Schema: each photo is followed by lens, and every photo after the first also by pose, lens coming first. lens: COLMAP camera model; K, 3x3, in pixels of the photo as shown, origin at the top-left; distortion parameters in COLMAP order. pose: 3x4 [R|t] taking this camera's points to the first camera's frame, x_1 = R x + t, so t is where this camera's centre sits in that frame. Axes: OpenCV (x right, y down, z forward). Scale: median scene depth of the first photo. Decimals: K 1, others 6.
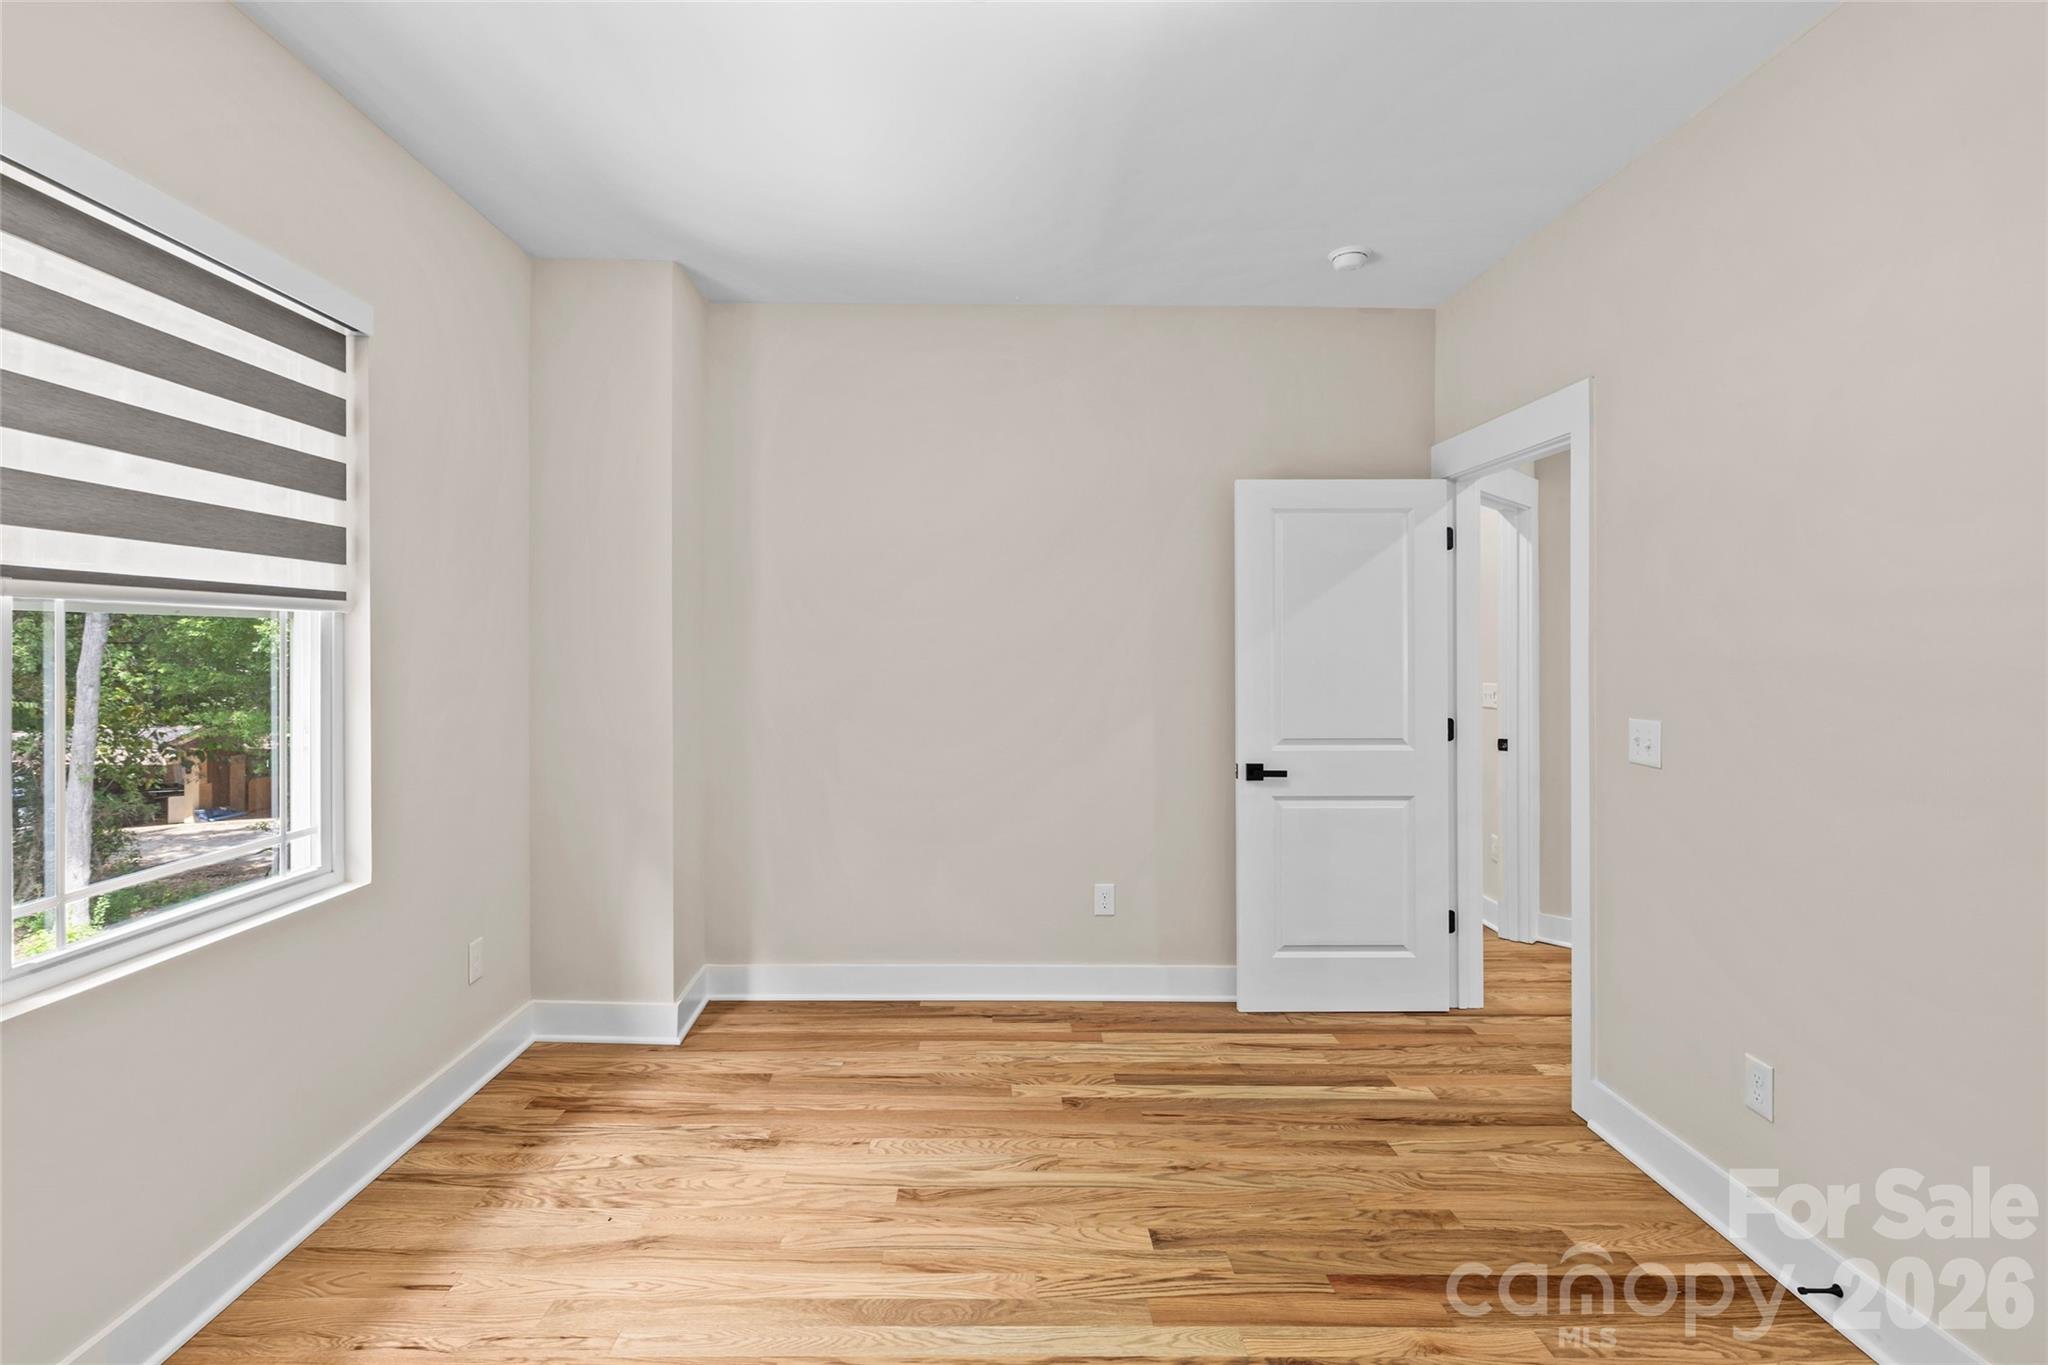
lens RADIAL K [[914.9, 0, 1016.0], [0, 914.9, 660.5], [0, 0, 1]] dist [0.008369, -0.001396]
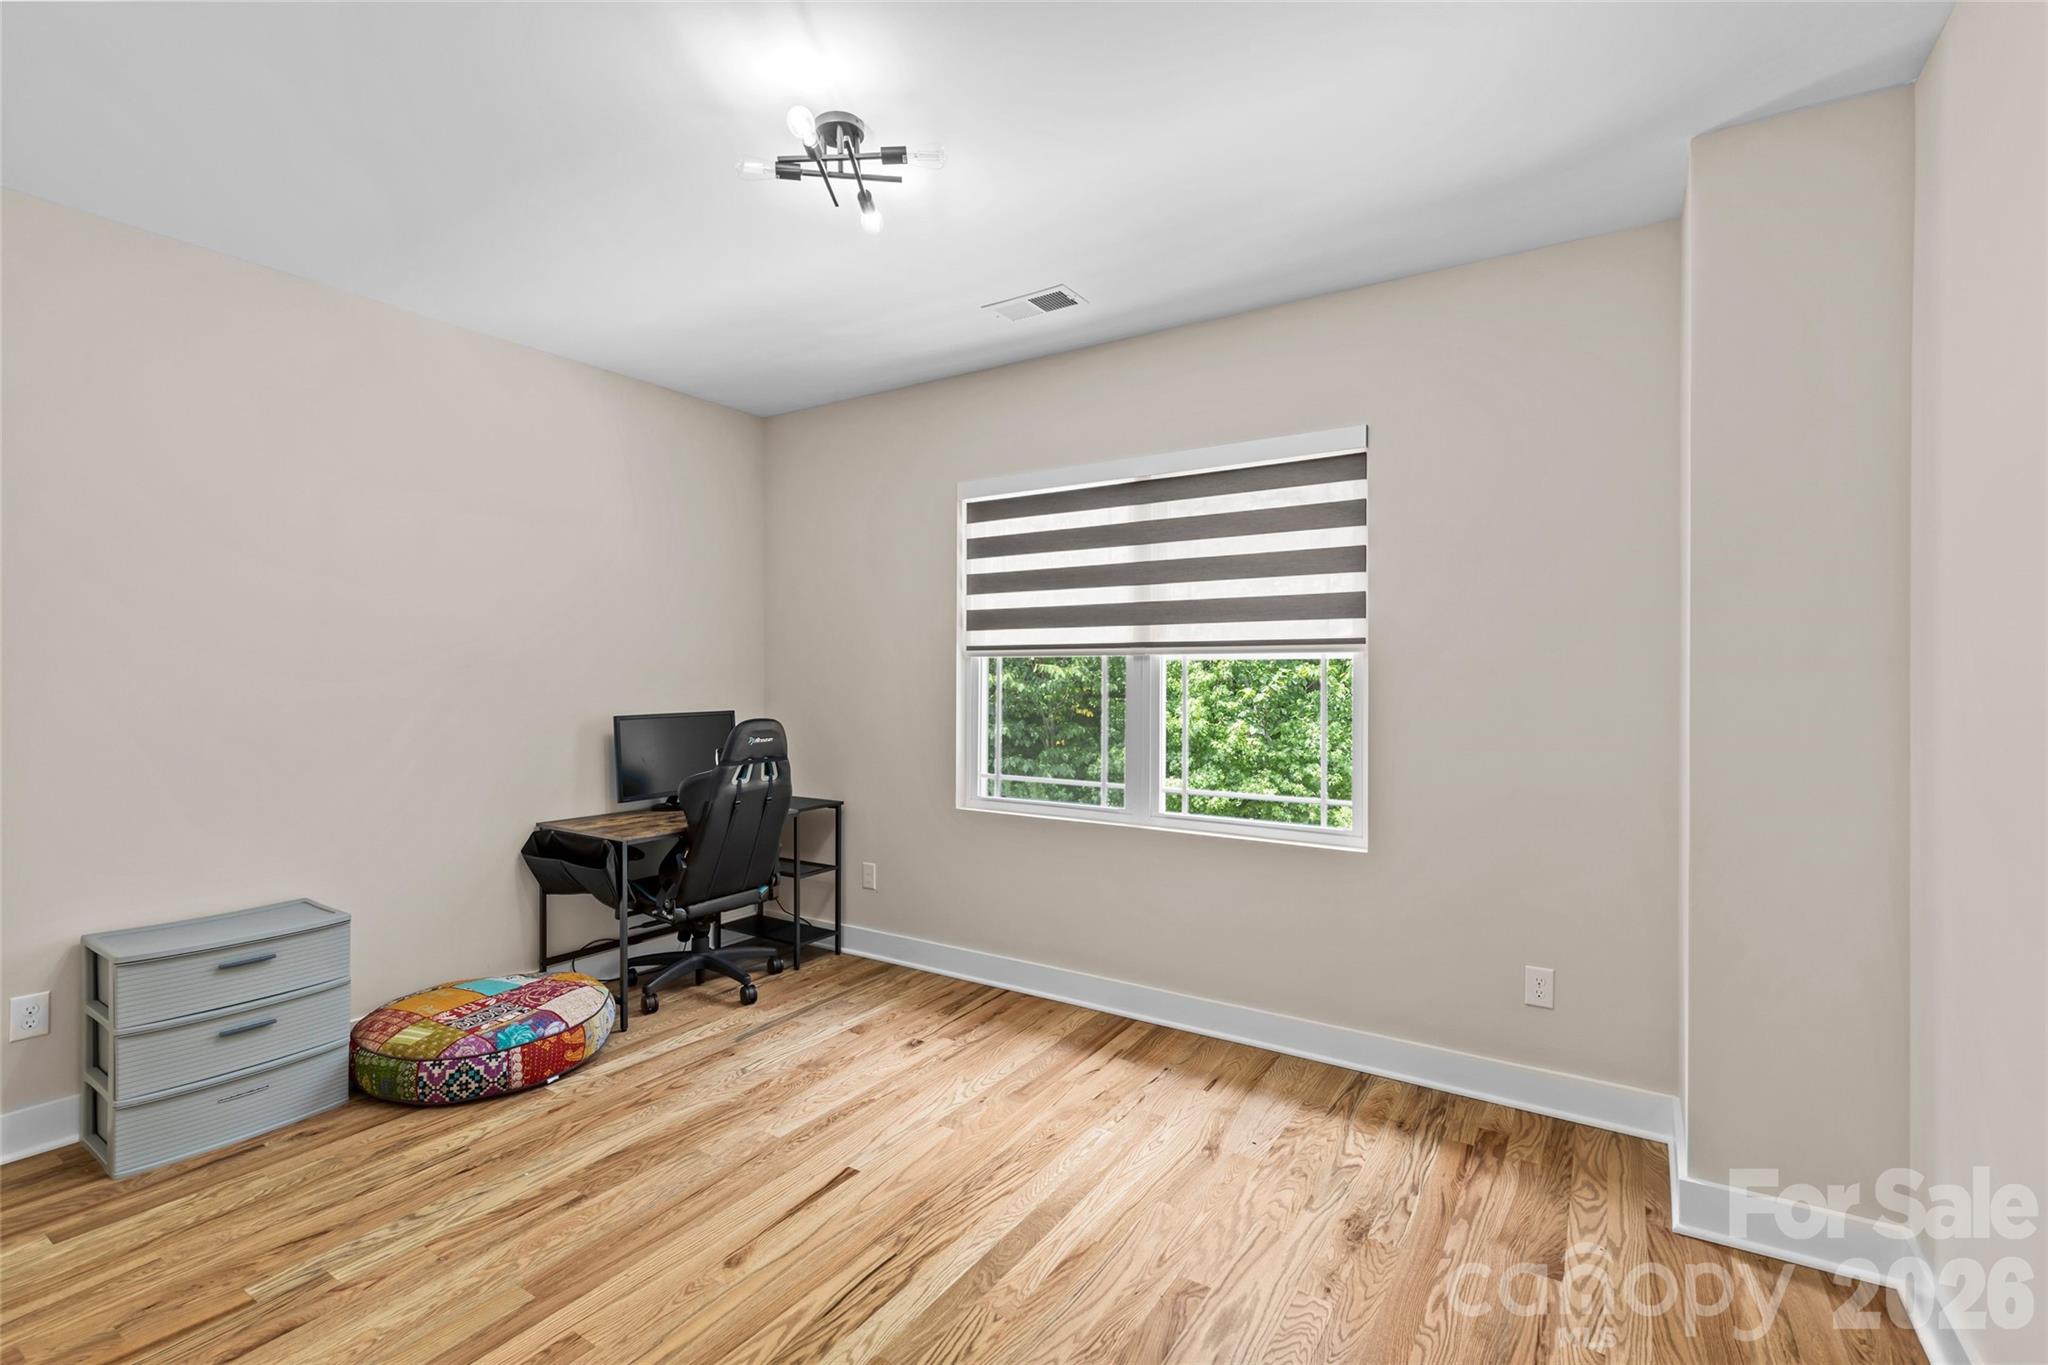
lens RADIAL K [[914.9, 0, 1016.7], [0, 914.9, 681.6], [0, 0, 1]] dist [0.008369, -0.001396]
pose [[-0.548257, -0.005954, -0.836289, 0.702319], [-0.022106, 0.999728, 0.007375, -0.006816], [0.836018, 0.022530, -0.548240, 1.294316]]
